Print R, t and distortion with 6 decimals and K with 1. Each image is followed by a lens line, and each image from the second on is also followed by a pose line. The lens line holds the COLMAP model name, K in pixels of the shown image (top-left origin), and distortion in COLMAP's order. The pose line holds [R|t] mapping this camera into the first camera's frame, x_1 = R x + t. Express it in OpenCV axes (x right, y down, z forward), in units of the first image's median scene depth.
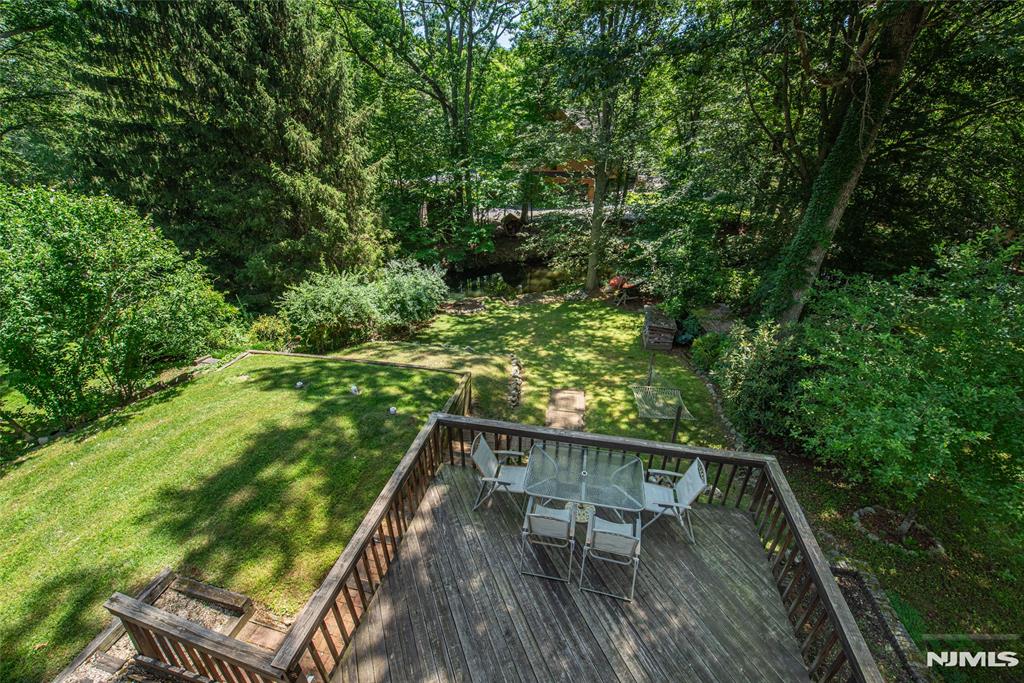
lens RADIAL K [[405.1, 0, 513.0], [0, 405.1, 343.7], [0, 0, 1]] dist [0.004610, -0.002534]
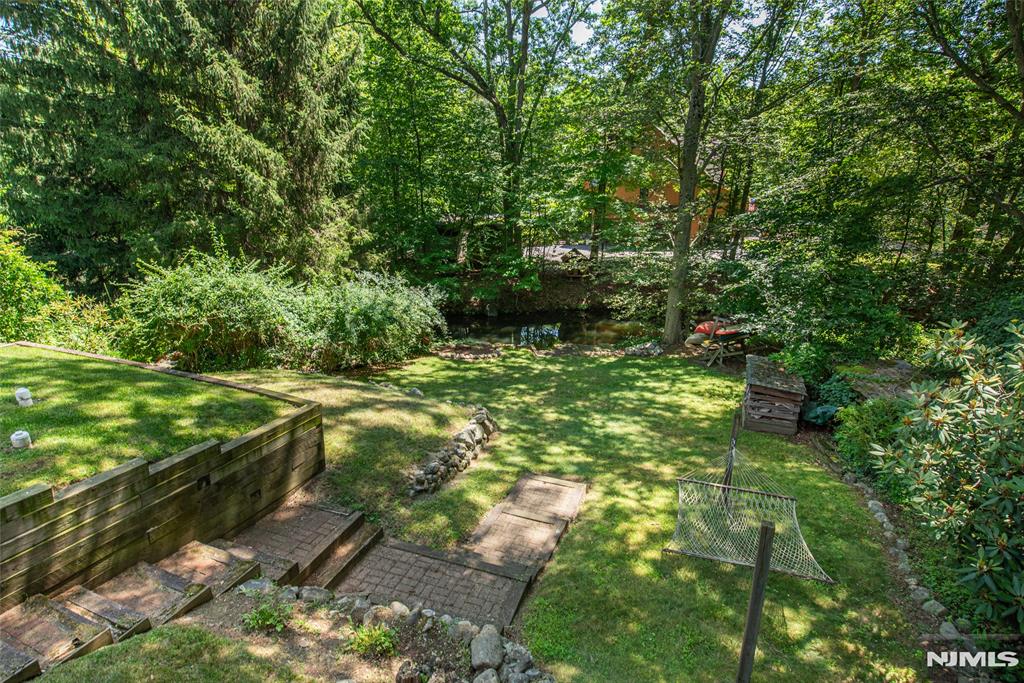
lens RADIAL K [[505.1, 0, 506.1], [0, 505.1, 347.6], [0, 0, 1]] dist [0.003002, -0.000176]
pose [[0.979113, 0.072288, -0.190033, 0.150527], [-0.104883, 0.980279, -0.167492, 0.057472], [0.174178, 0.183925, 0.967385, 0.299886]]
